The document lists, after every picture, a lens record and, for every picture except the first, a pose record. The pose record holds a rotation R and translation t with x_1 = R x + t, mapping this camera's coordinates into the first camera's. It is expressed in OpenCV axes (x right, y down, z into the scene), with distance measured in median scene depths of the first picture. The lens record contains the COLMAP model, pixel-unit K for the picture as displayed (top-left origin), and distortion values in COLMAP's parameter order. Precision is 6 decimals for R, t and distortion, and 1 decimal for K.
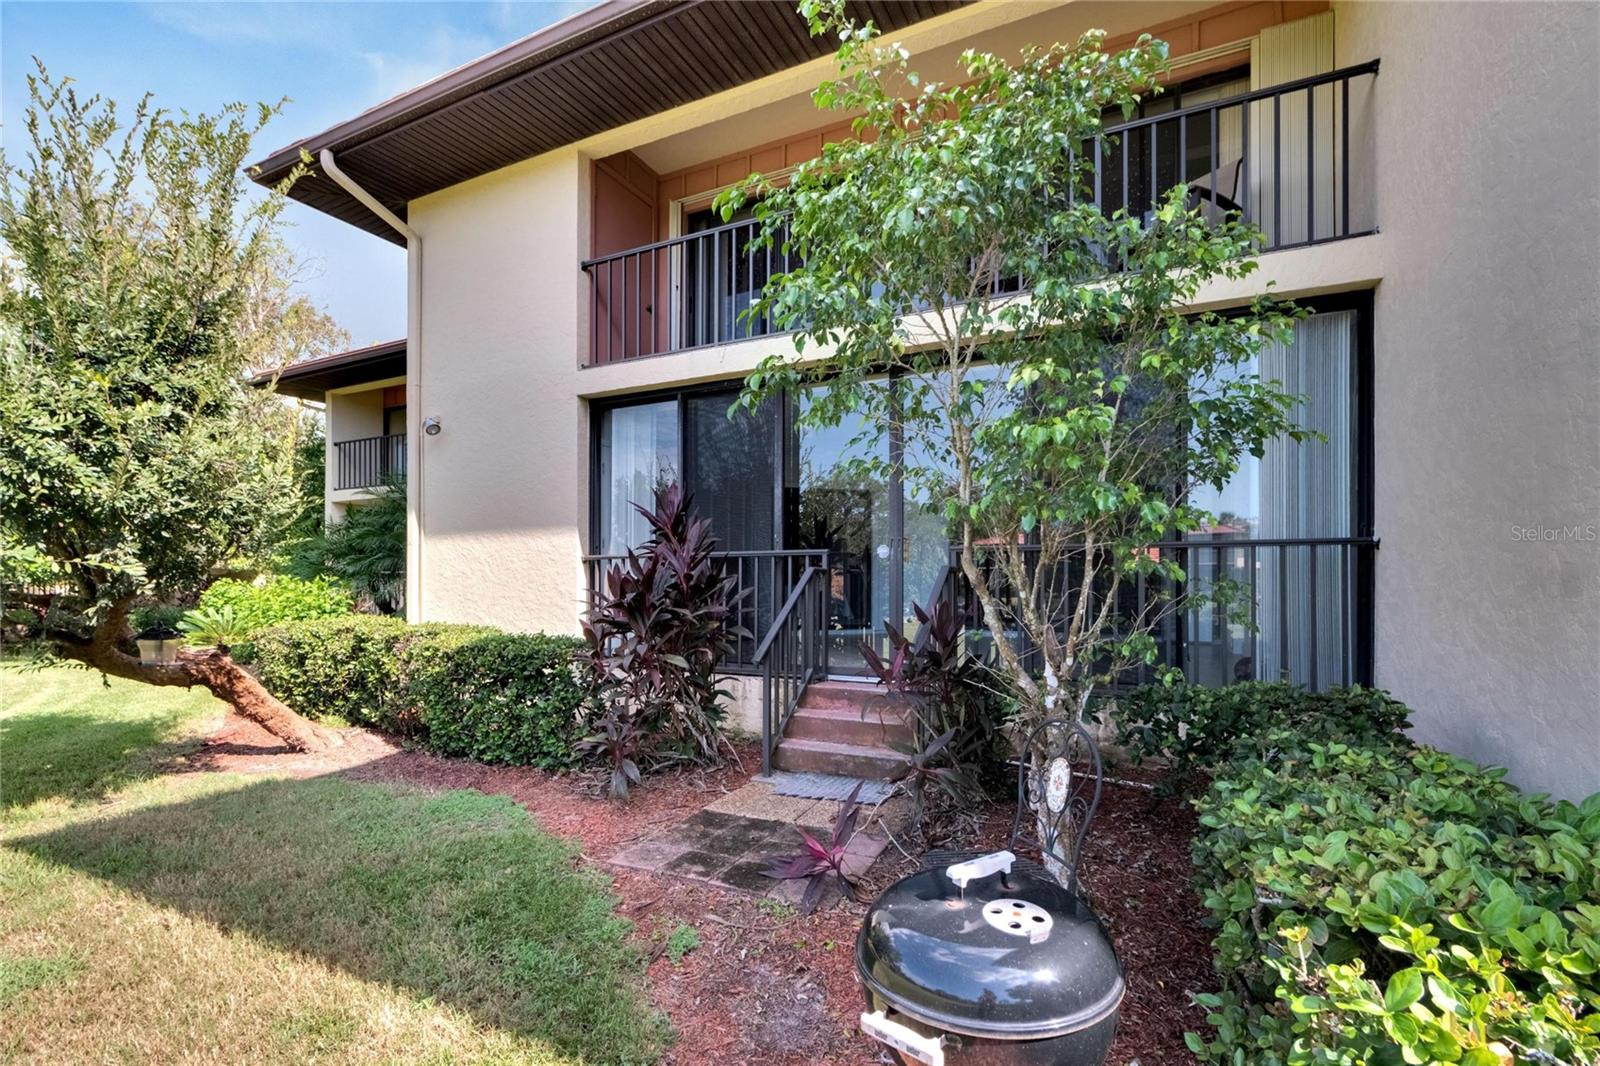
lens RADIAL K [[705.5, 0, 798.7], [0, 705.5, 541.2], [0, 0, 1]] dist [0.016806, 0.000116]
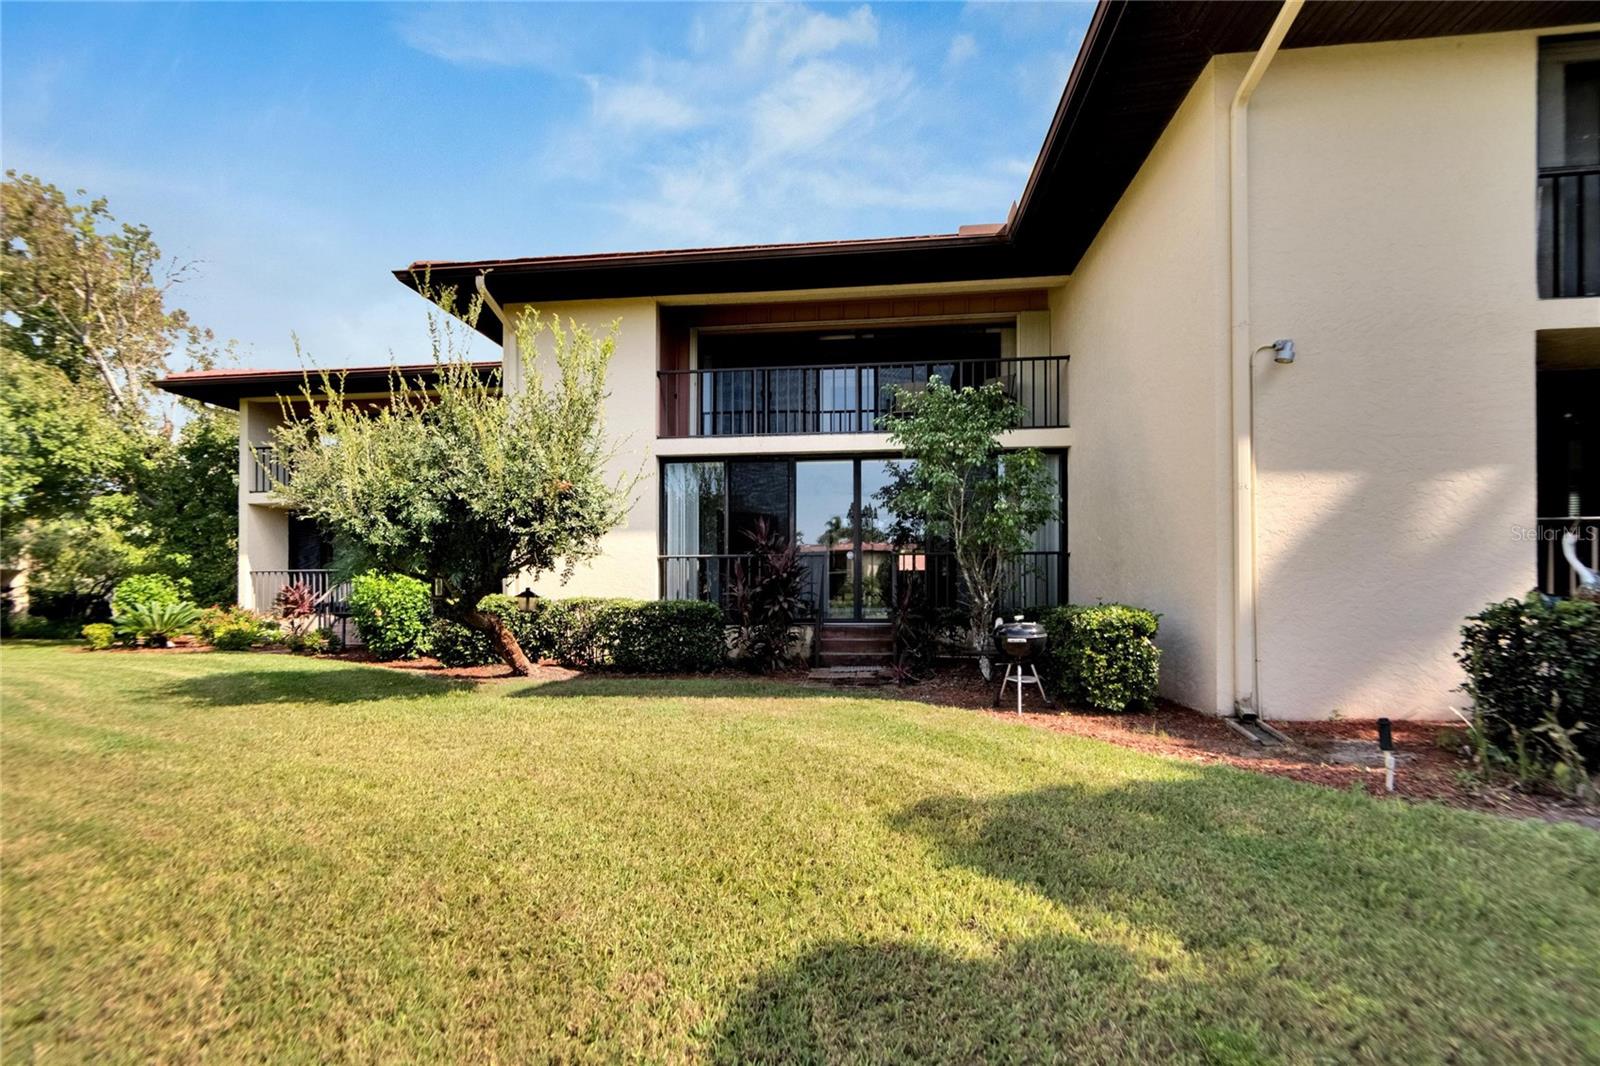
lens RADIAL K [[705.5, 0, 798.0], [0, 705.5, 543.4], [0, 0, 1]] dist [0.016806, 0.000116]
pose [[0.939377, 0.018317, 0.342398, -0.713915], [-0.015218, 0.999815, -0.011735, 0.007045], [-0.342549, 0.005813, 0.939482, -0.769877]]
